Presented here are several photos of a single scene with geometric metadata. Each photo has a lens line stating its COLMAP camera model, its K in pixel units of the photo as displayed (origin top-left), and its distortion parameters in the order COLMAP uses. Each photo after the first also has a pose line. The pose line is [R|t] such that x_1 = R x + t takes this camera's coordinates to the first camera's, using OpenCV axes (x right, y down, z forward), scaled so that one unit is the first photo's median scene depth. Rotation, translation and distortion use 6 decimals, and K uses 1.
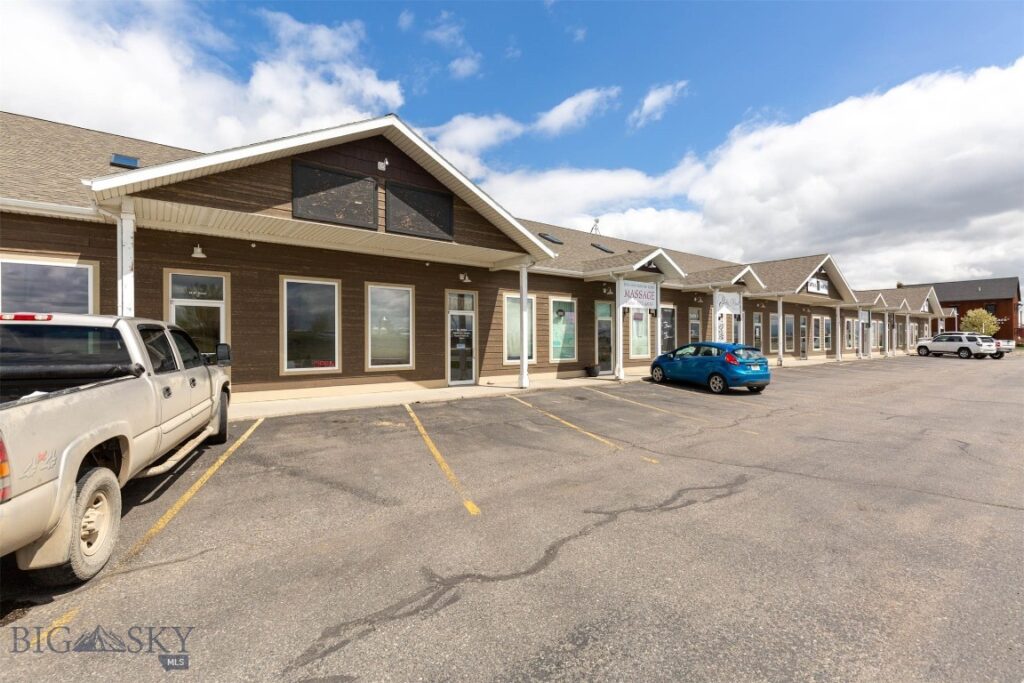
lens RADIAL K [[469.4, 0, 516.8], [0, 469.4, 351.1], [0, 0, 1]] dist [0.015015, -0.000521]
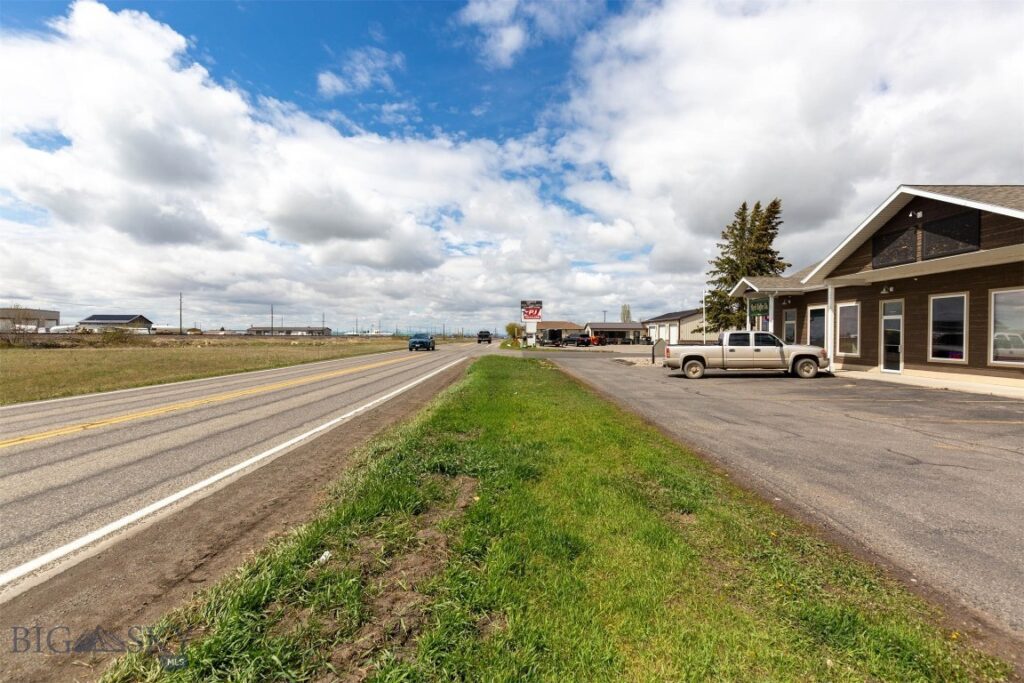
lens RADIAL K [[459.2, 0, 510.7], [0, 459.2, 336.9], [0, 0, 1]] dist [0.003527, 0.000149]
pose [[-0.628497, 0.004355, -0.777800, 1.151869], [-0.021807, 0.999493, 0.023217, -0.024766], [0.777507, 0.031553, -0.628083, 0.683723]]
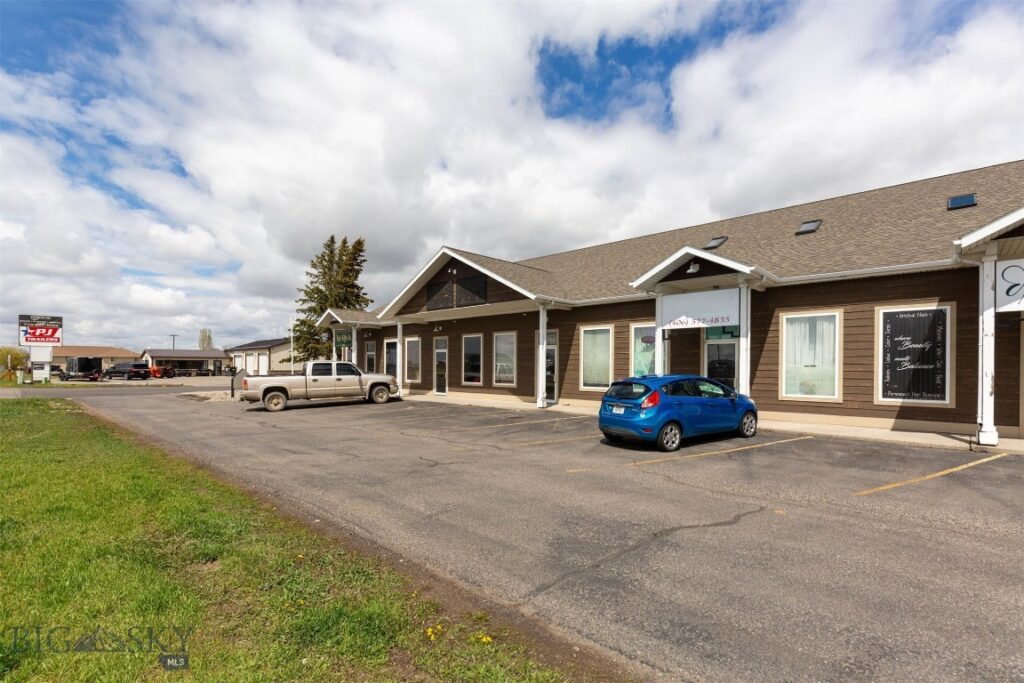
lens RADIAL K [[471.1, 0, 516.3], [0, 471.1, 363.1], [0, 0, 1]] dist [-0.001003, 0.000343]
pose [[0.146470, -0.002488, -0.989212, 1.149047], [-0.028269, 0.999578, -0.006700, -0.025681], [0.988811, 0.028946, 0.146338, 0.721863]]
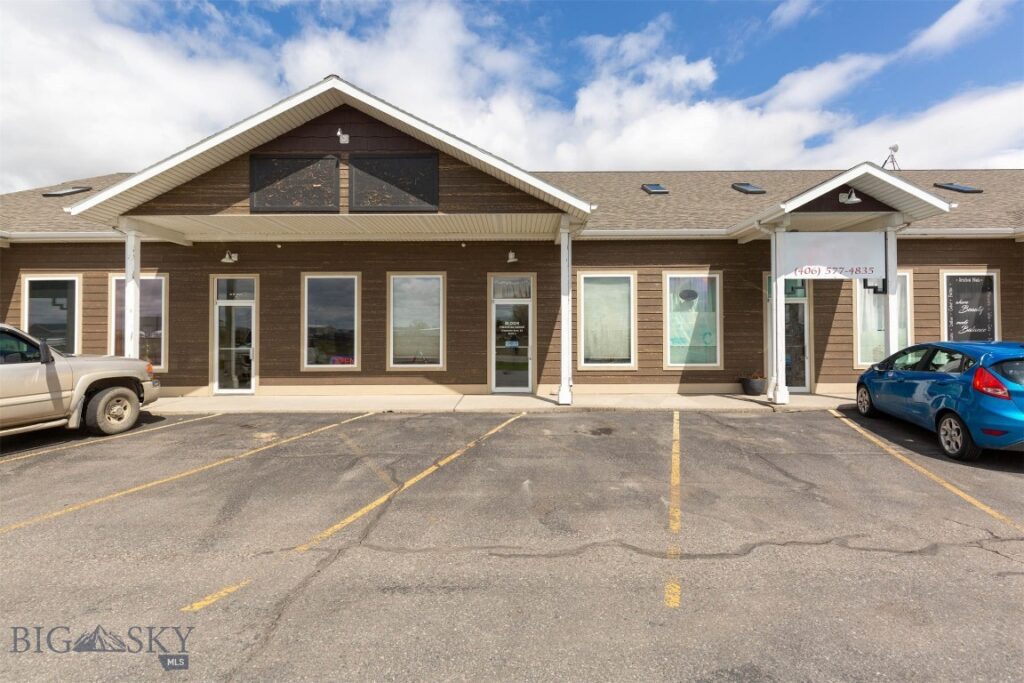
lens RADIAL K [[465.4, 0, 512.0], [0, 465.4, 341.5], [0, 0, 1]] dist [0.005459, 0.000304]
pose [[0.778264, 0.010698, -0.627847, 0.373161], [-0.013475, 0.999909, 0.000334, -0.014544], [0.627793, 0.008201, 0.778337, 0.387080]]
